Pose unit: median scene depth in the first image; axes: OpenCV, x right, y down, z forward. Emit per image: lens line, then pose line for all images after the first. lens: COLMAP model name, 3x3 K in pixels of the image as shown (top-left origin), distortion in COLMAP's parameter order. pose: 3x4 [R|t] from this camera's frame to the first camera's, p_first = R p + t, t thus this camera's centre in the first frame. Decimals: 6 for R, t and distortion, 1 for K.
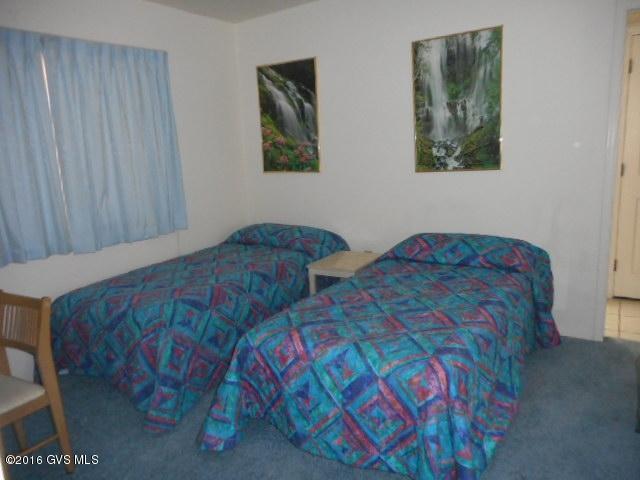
lens RADIAL K [[479.8, 0, 320.0], [0, 479.8, 240.0], [0, 0, 1]] dist [0.001885, 0.002112]
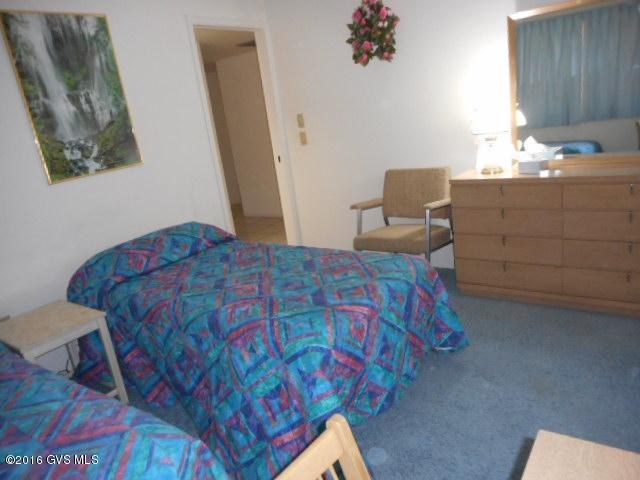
lens RADIAL K [[479.8, 0, 320.0], [0, 479.8, 240.0], [0, 0, 1]] dist [0.001885, 0.002112]
pose [[0.094762, -0.229749, 0.968626, -0.560184], [0.329803, 0.925302, 0.187208, -0.064837], [-0.939282, 0.301716, 0.163455, 0.532646]]
